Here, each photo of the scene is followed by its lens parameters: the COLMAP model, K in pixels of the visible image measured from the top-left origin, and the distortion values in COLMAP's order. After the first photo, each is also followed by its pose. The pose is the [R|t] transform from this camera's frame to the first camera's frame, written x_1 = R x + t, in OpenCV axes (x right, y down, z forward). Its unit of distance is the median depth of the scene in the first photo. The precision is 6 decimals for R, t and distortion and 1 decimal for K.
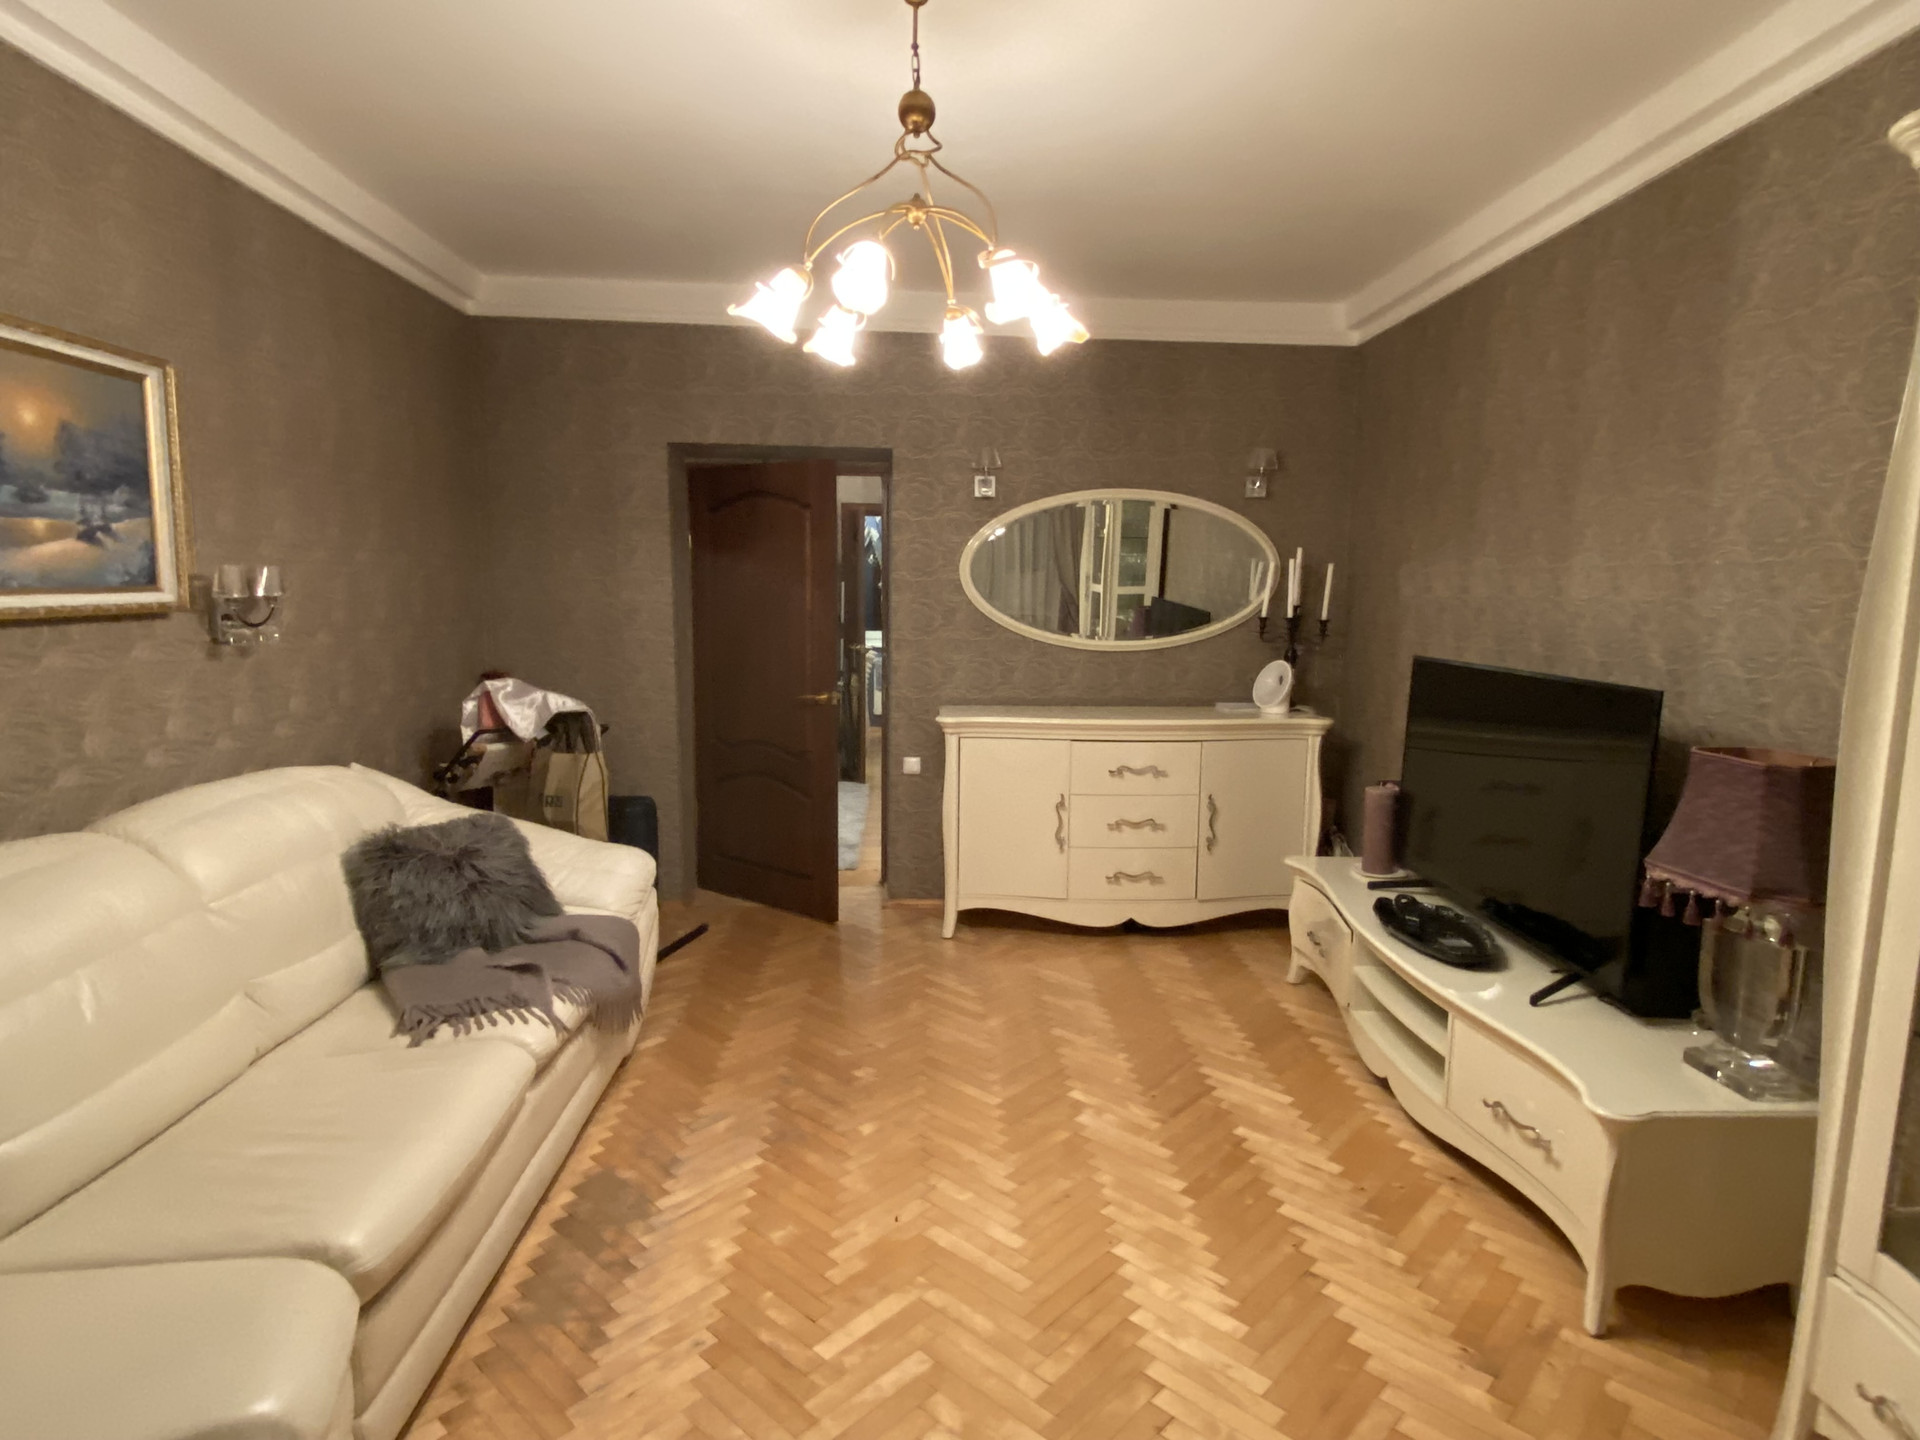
lens RADIAL K [[1046.7, 0, 960.0], [0, 1046.7, 720.0], [0, 0, 1]] dist [0.001444, 0.000109]
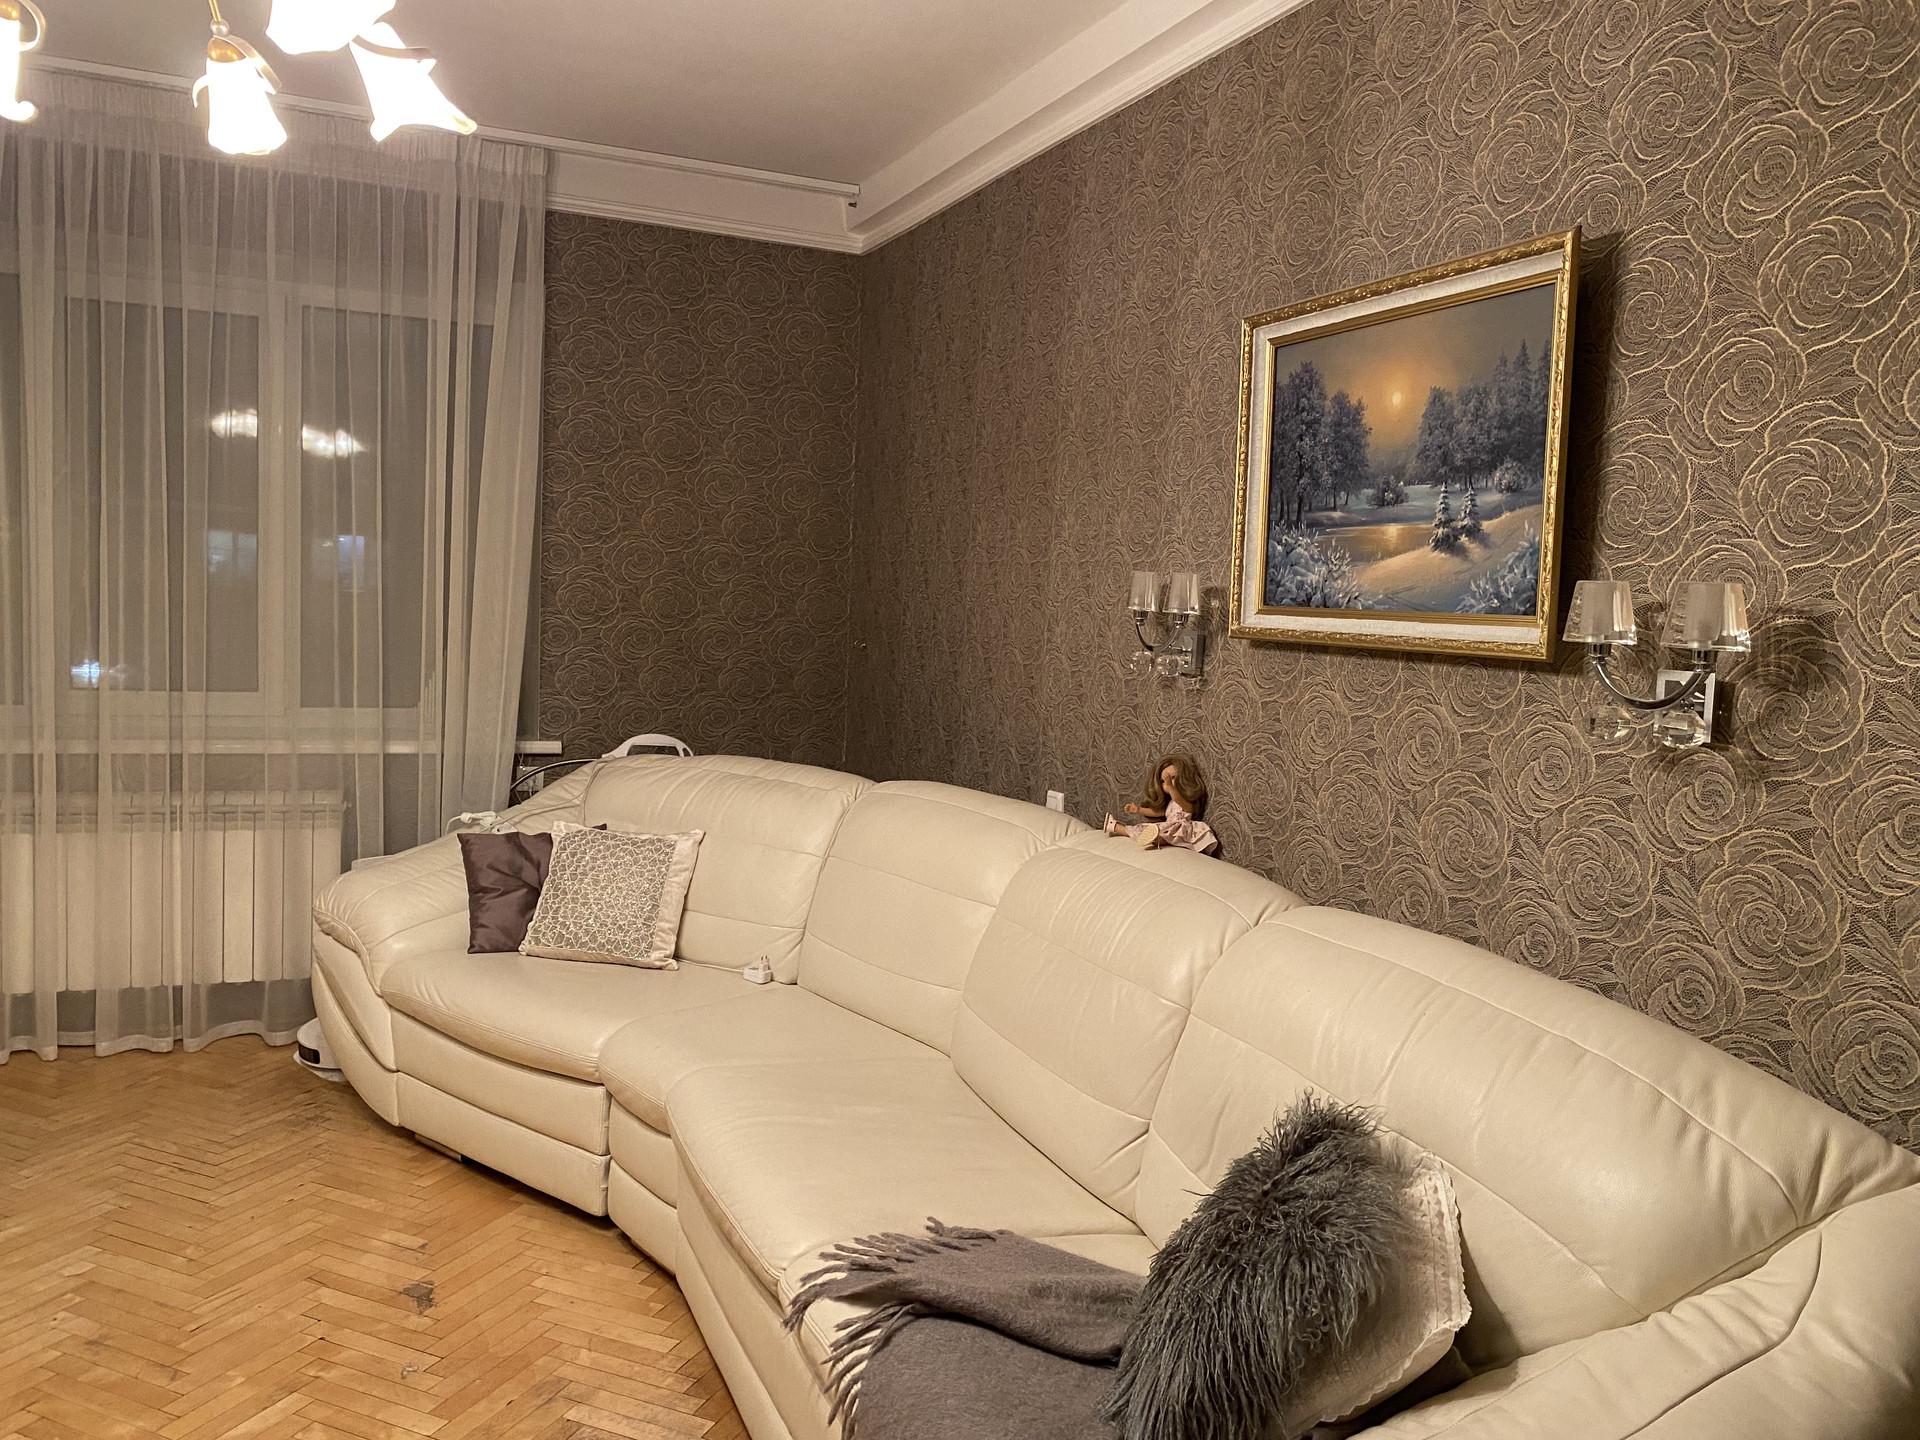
lens RADIAL K [[1462.4, 0, 958.5], [0, 1462.4, 708.2], [0, 0, 1]] dist [0.024032, -0.030586]
pose [[-0.939553, -0.024753, -0.341507, -0.187282], [-0.098569, 0.974716, 0.200533, -0.237148], [0.327909, 0.222074, -0.918237, 1.862582]]
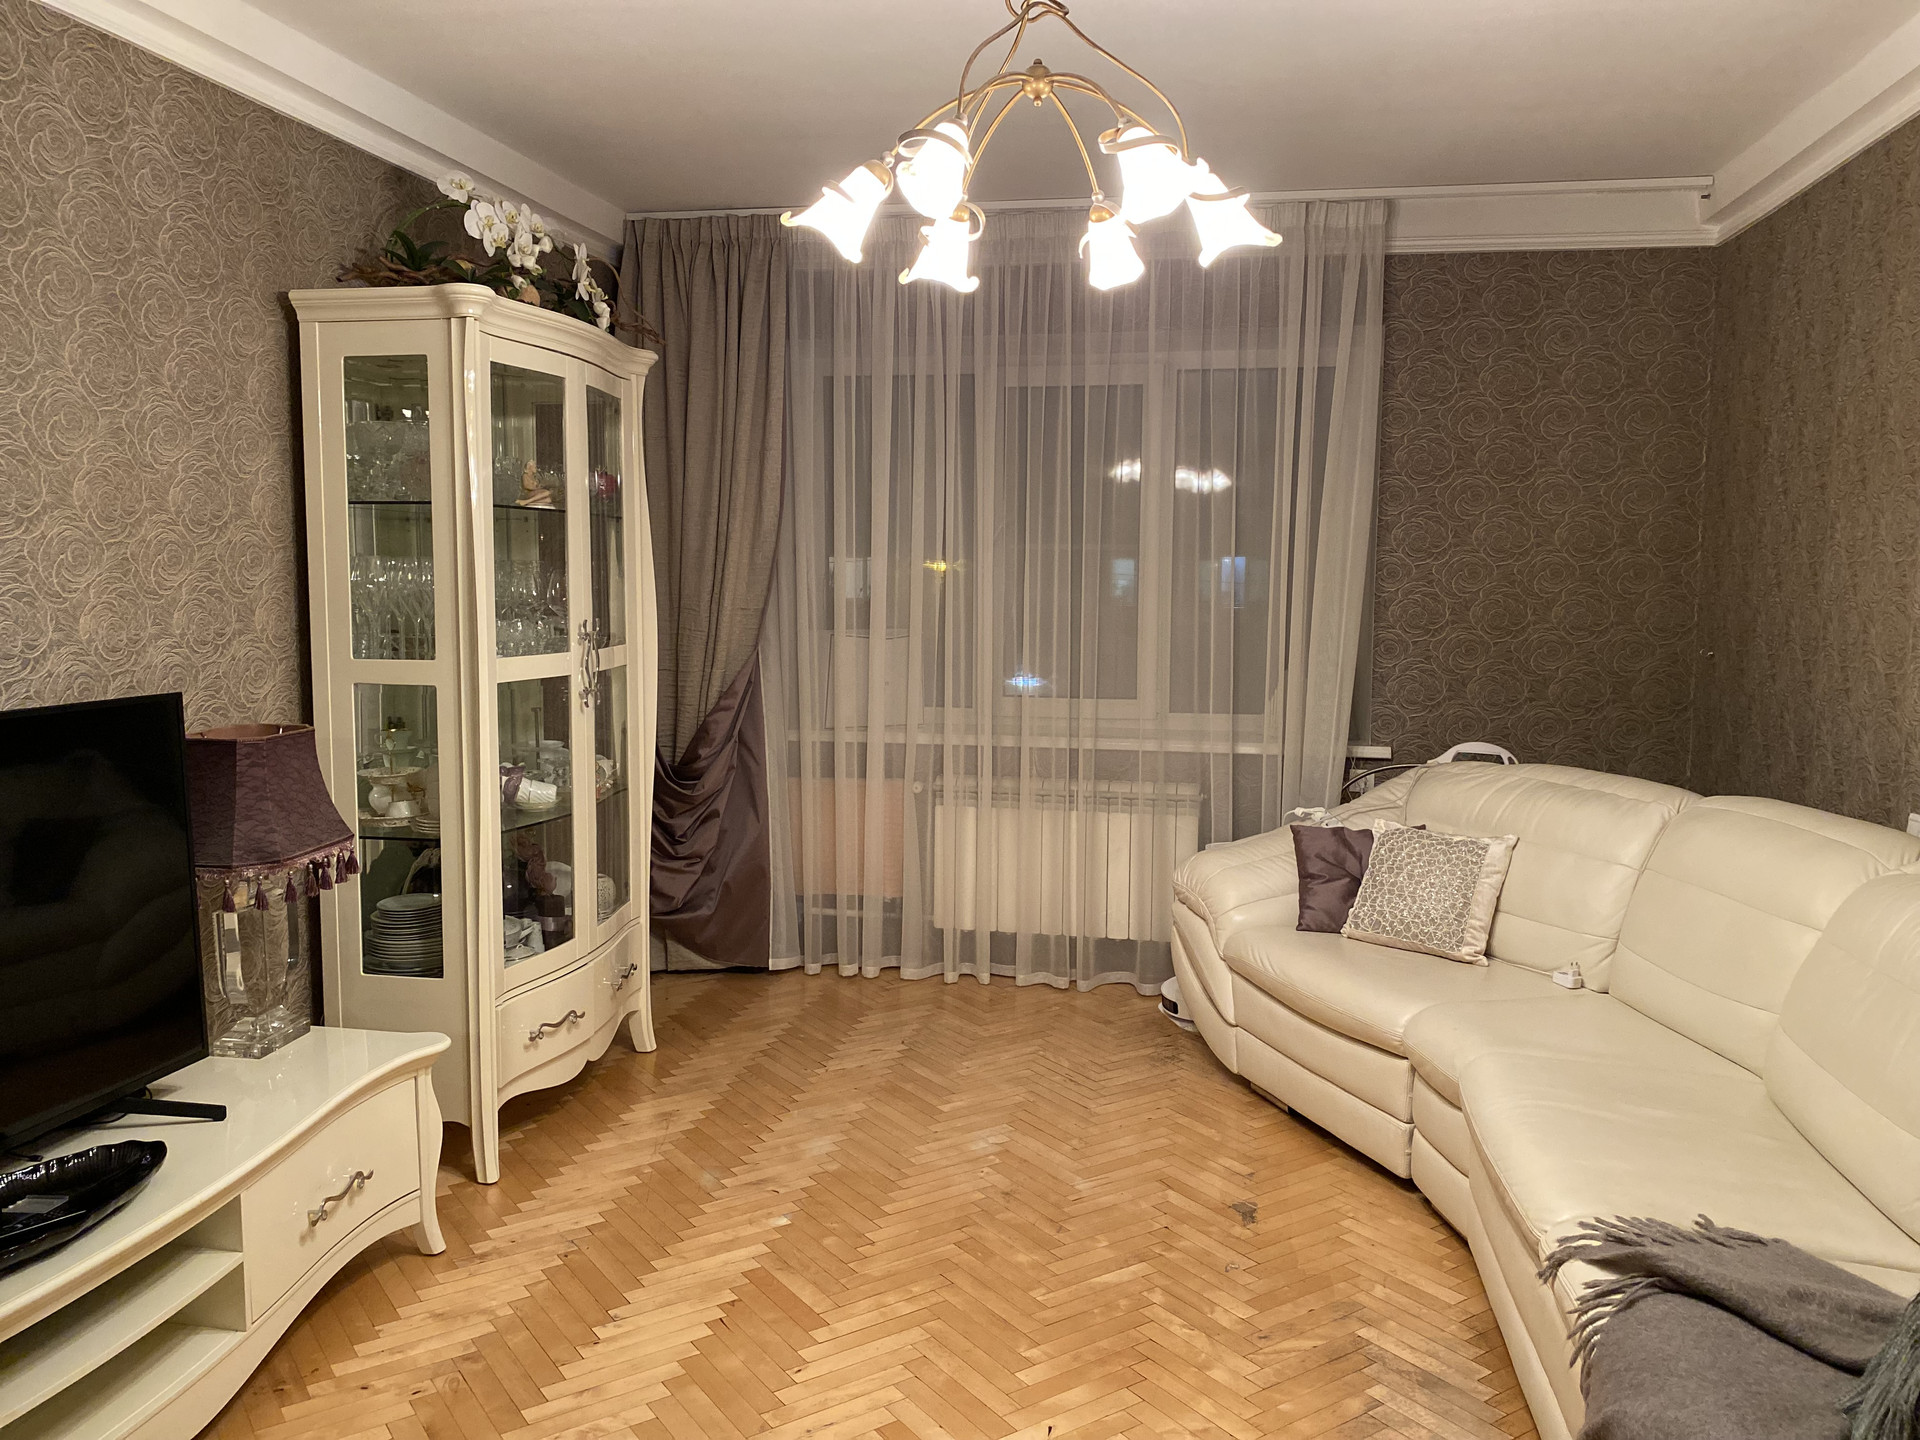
lens RADIAL K [[1462.4, 0, 958.5], [0, 1462.4, 708.2], [0, 0, 1]] dist [0.024032, -0.030586]
pose [[-0.972627, -0.038302, 0.229195, -0.227416], [0.013092, 0.975723, 0.218616, -0.266711], [-0.232004, 0.215632, -0.948513, 2.003775]]
